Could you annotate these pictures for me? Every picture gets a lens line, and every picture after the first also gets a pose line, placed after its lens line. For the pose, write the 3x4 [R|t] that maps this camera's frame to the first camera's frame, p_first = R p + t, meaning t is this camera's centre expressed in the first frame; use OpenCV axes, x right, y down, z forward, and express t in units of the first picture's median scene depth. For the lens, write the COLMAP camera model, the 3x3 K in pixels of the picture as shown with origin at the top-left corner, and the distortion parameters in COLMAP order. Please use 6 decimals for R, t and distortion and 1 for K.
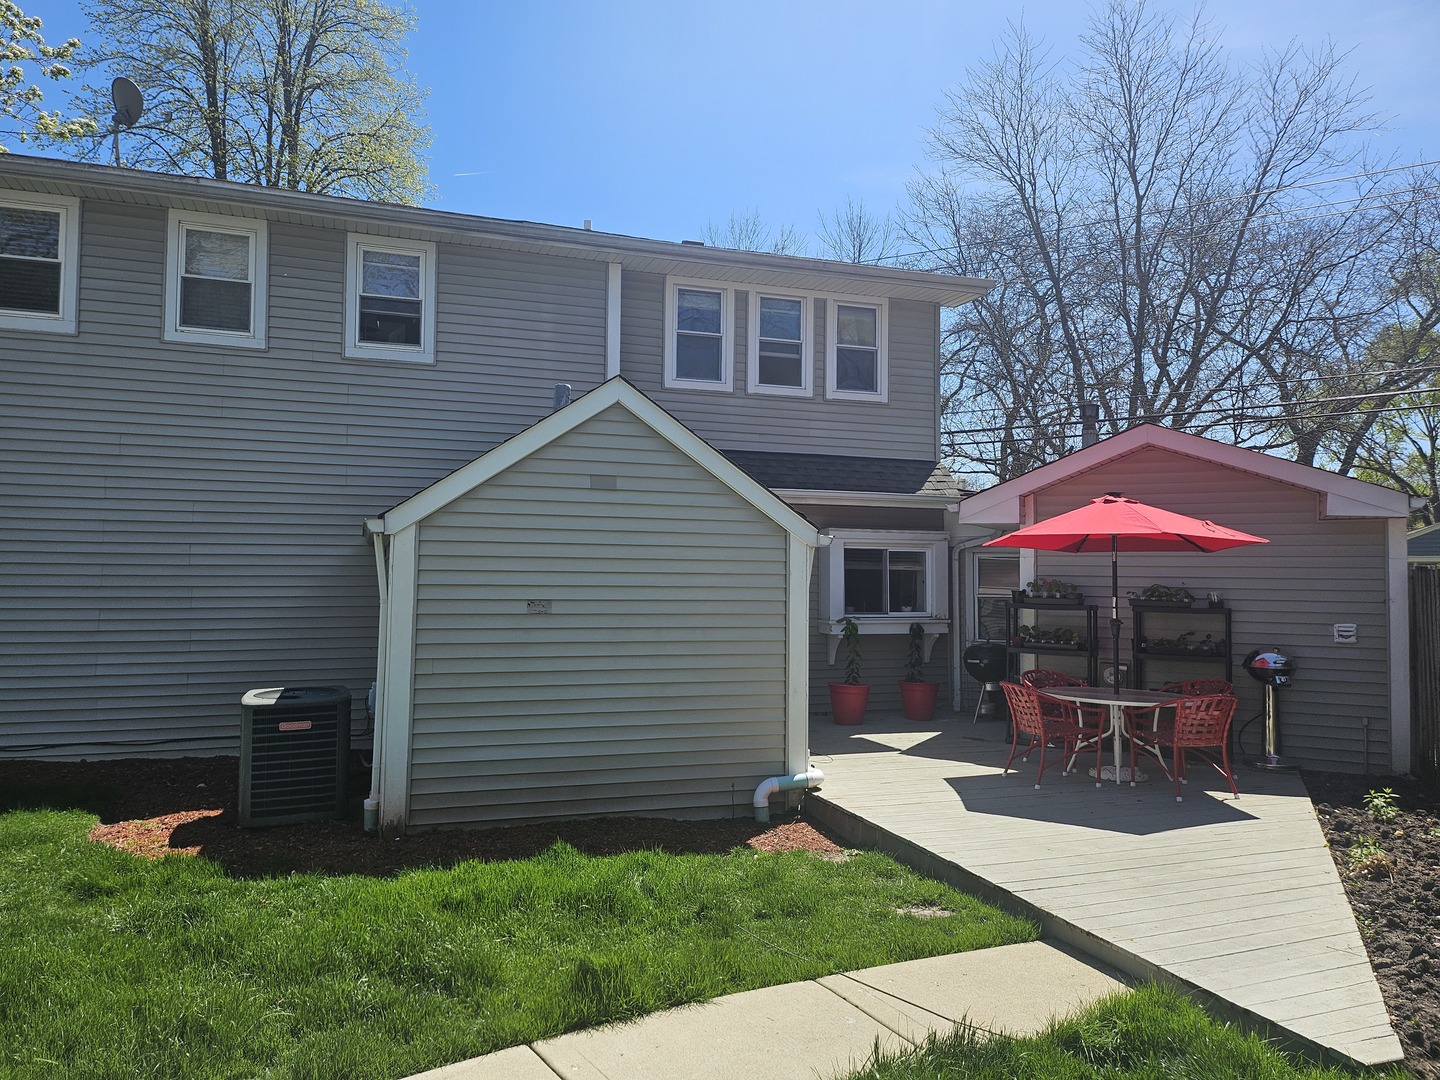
lens RADIAL K [[1008.1, 0, 720.0], [0, 1008.1, 540.0], [0, 0, 1]] dist [0.075754, -0.090018]
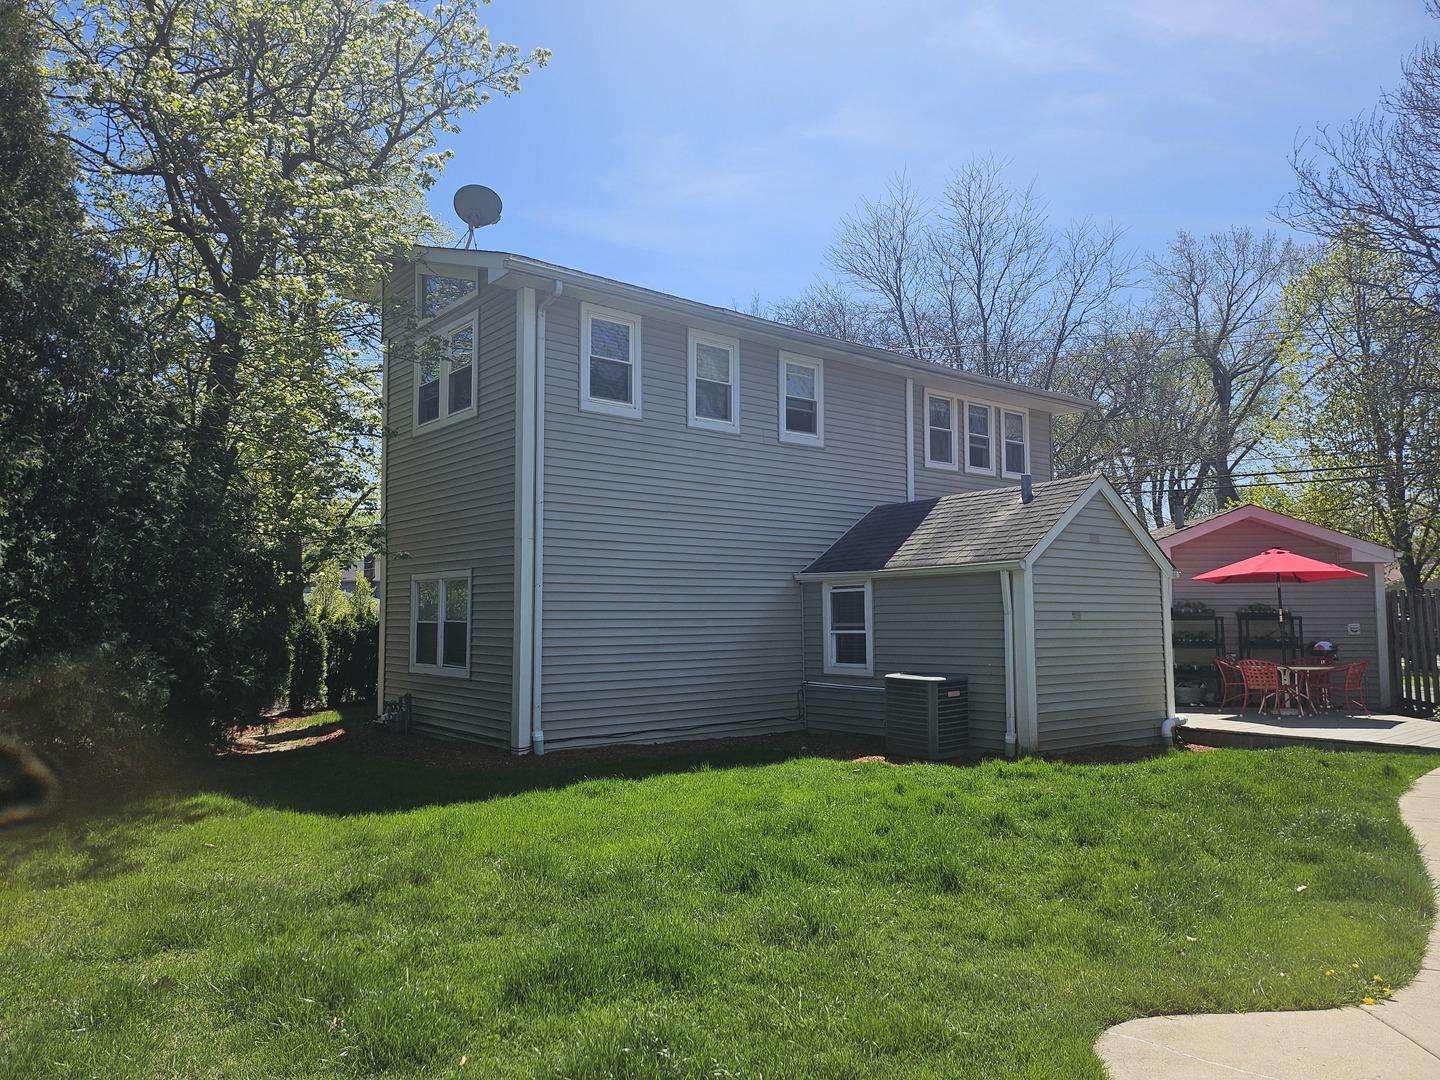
lens RADIAL K [[1008.1, 0, 720.0], [0, 1008.1, 540.0], [0, 0, 1]] dist [0.075754, -0.090018]
pose [[0.935774, 0.012560, 0.352375, -0.940292], [0.002270, 0.999130, -0.041640, 0.008705], [-0.352592, 0.039766, 0.934932, -0.235004]]
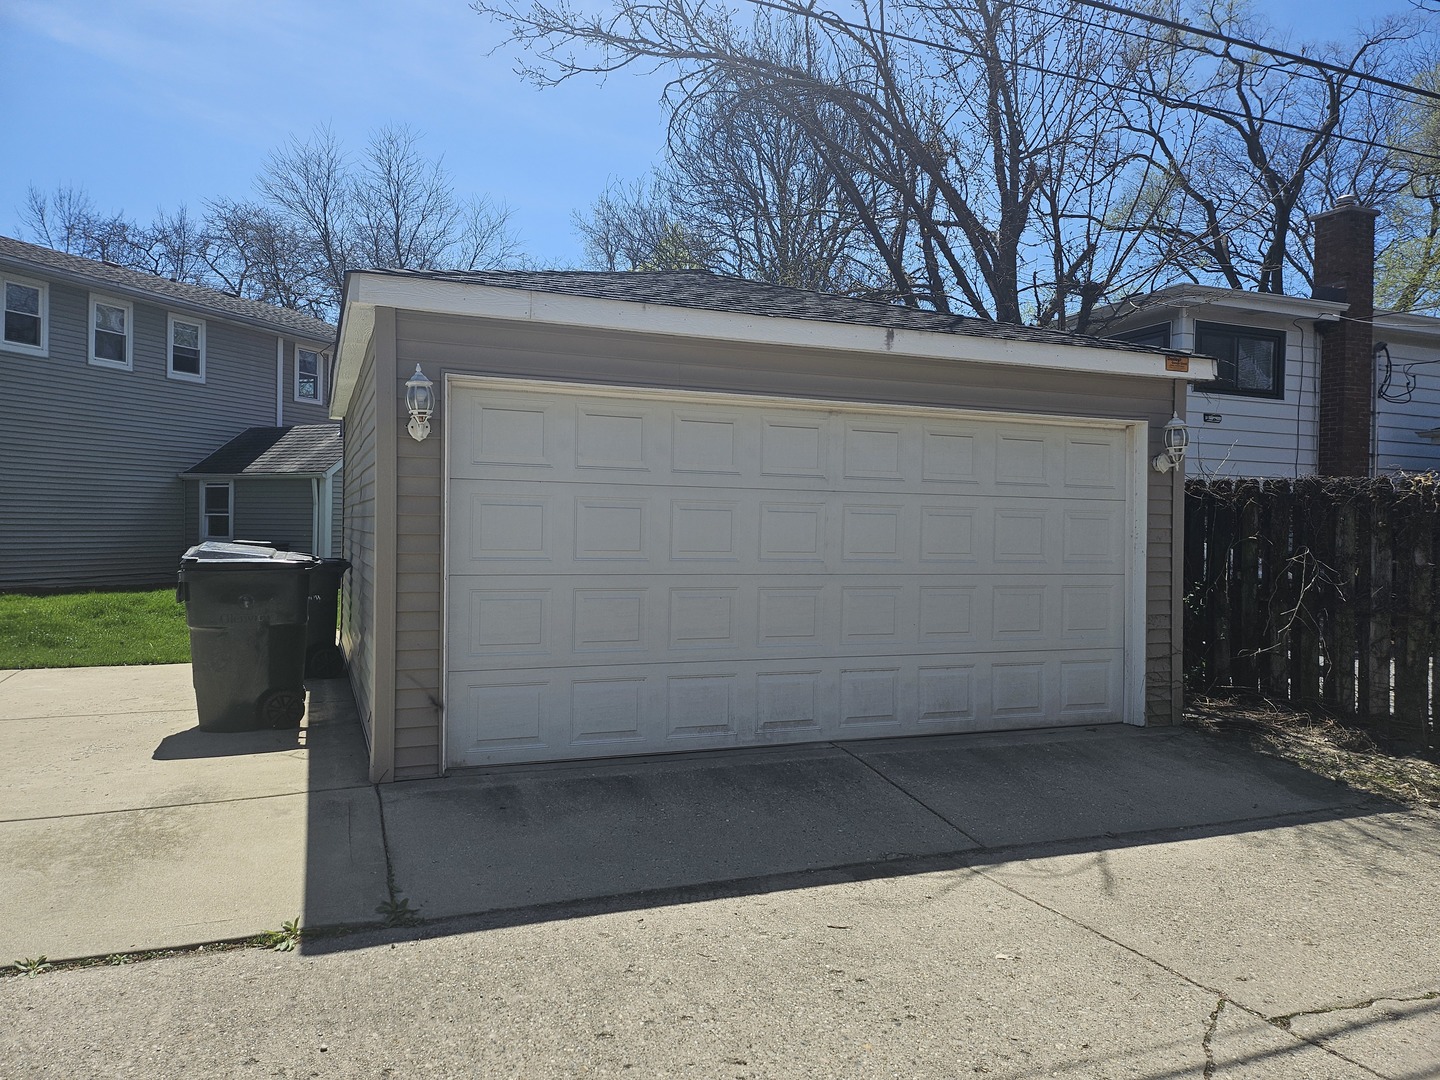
lens RADIAL K [[1008.1, 0, 720.0], [0, 1008.1, 540.0], [0, 0, 1]] dist [0.075754, -0.090018]
pose [[0.655501, -0.009556, 0.755134, -1.166967], [-0.037671, 0.998261, 0.045334, -0.002698], [-0.754254, -0.058163, 0.654001, -1.075125]]
